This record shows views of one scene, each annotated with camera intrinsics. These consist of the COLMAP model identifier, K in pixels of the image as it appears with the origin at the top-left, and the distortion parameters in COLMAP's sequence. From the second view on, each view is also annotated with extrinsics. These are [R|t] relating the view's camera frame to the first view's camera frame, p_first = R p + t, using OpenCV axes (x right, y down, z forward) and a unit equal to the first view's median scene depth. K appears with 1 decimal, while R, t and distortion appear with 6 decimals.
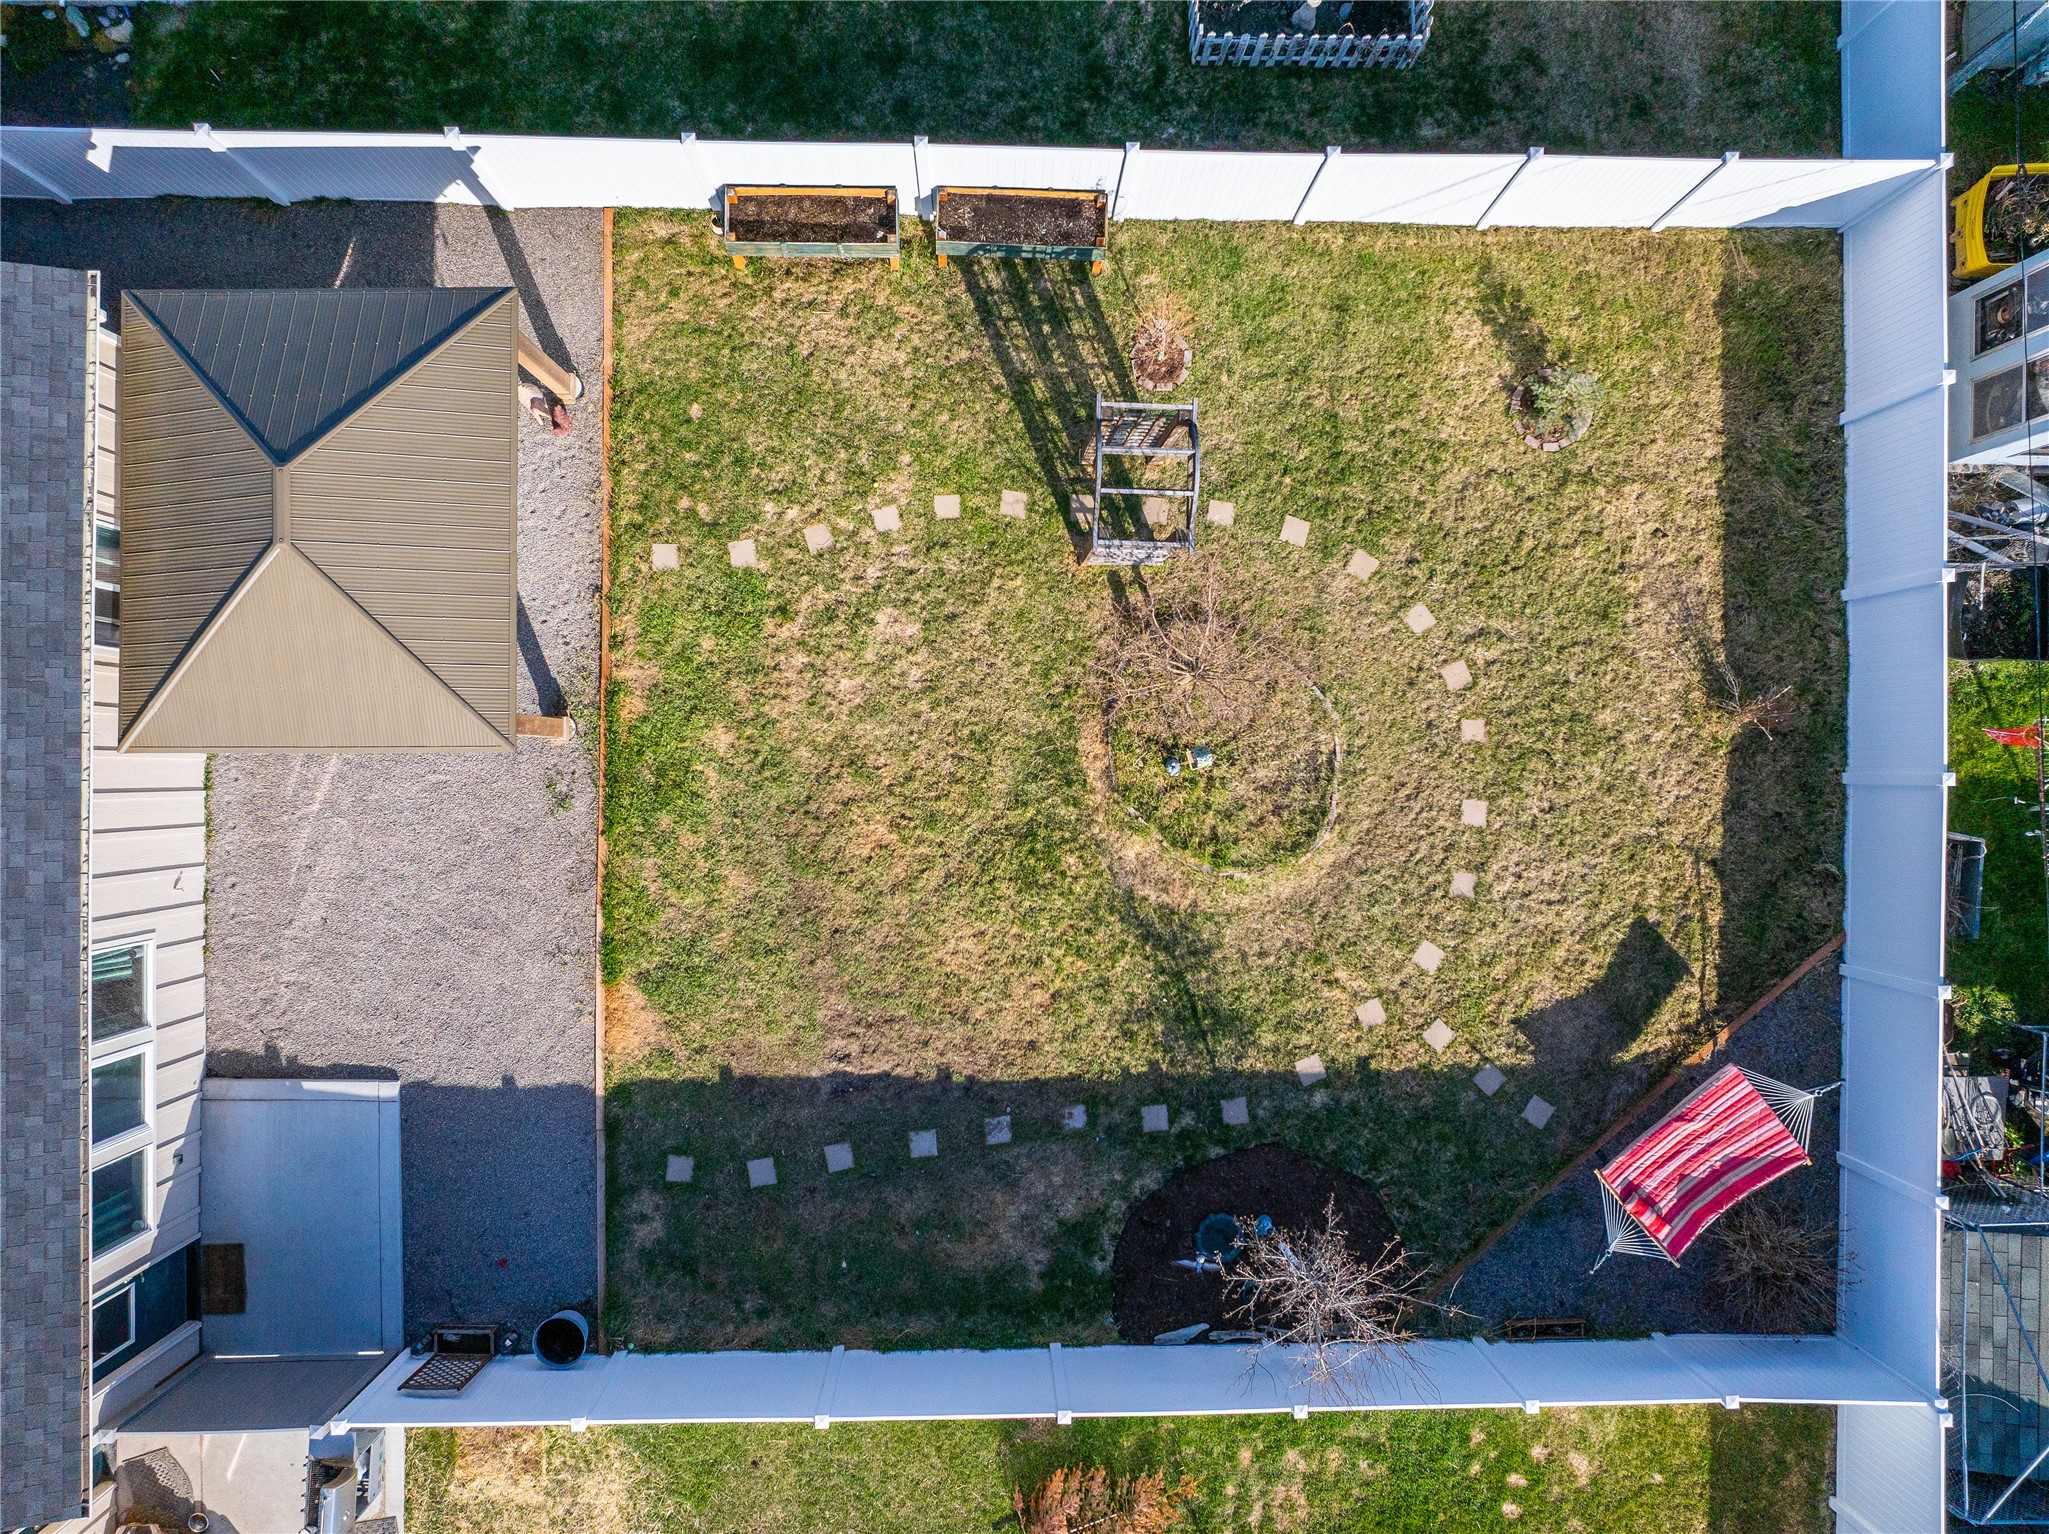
lens RADIAL K [[1449.4, 0, 1035.7], [0, 1449.4, 773.0], [0, 0, 1]] dist [-0.036861, -0.000406]
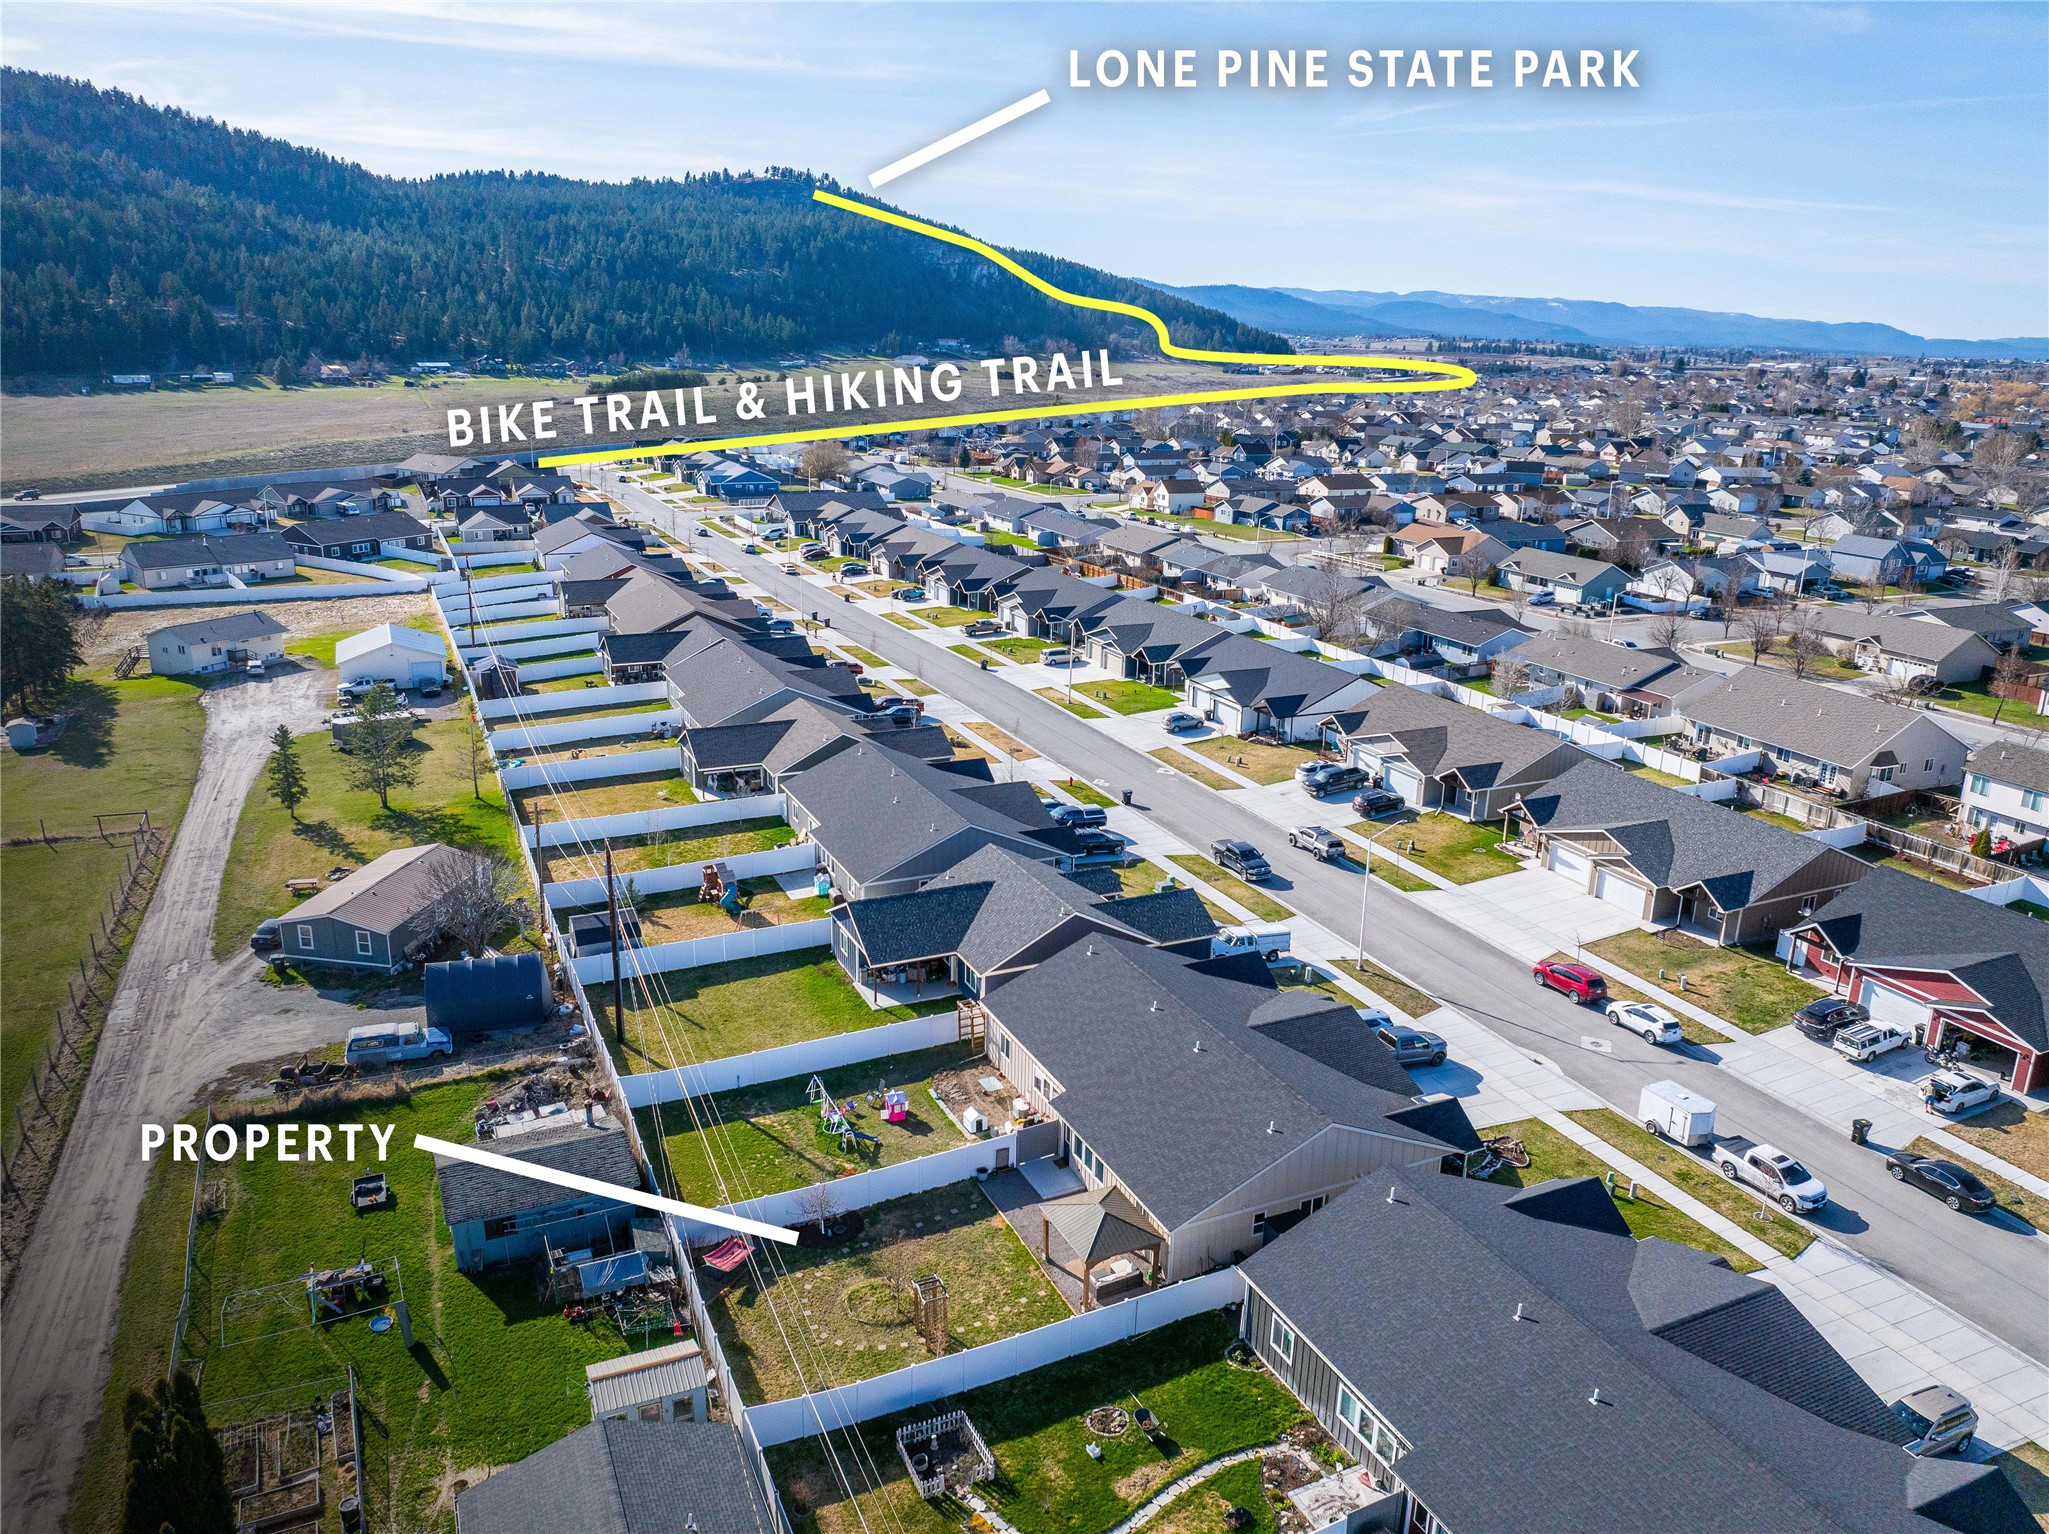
lens RADIAL K [[1462.9, 0, 1031.1], [0, 1462.9, 764.3], [0, 0, 1]] dist [-0.046038, 0.000938]
pose [[-0.905405, 0.084106, -0.416136, 1.192108], [-0.423006, -0.262227, 0.867354, -2.983131], [-0.036173, 0.961334, 0.272999, -1.307074]]
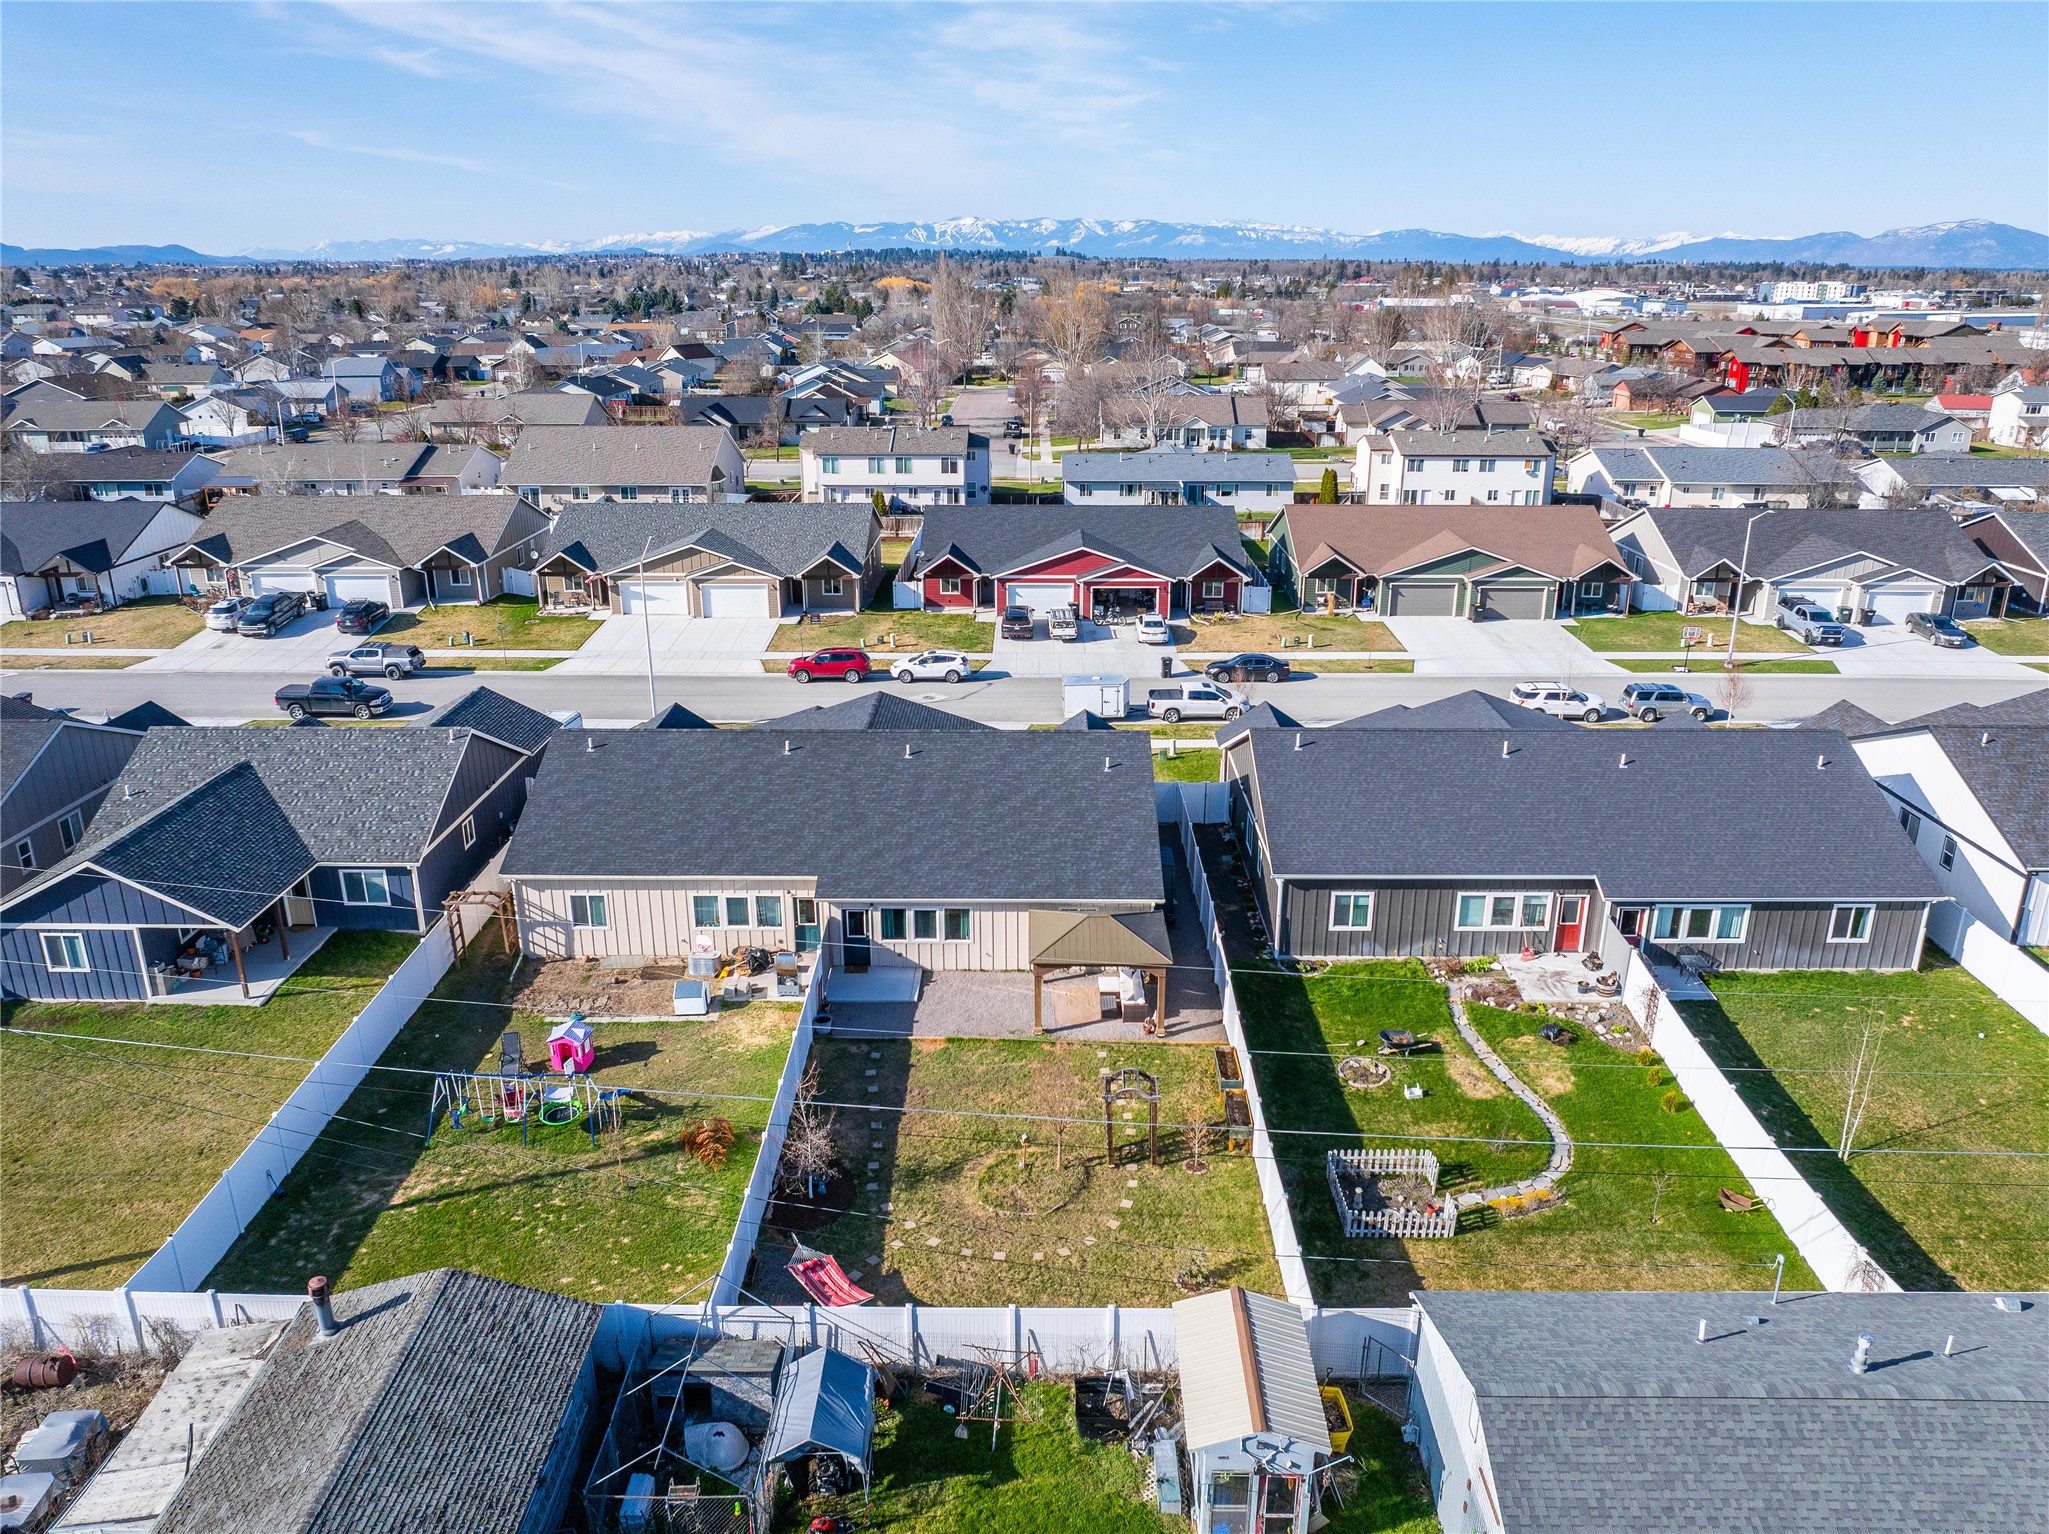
lens RADIAL K [[1449.4, 0, 1035.7], [0, 1449.4, 773.0], [0, 0, 1]] dist [-0.036861, -0.000406]
pose [[-0.000983, 0.314209, -0.949353, 2.125782], [-0.999995, 0.002664, 0.001917, -0.032270], [0.003132, 0.949350, 0.314205, -0.348975]]
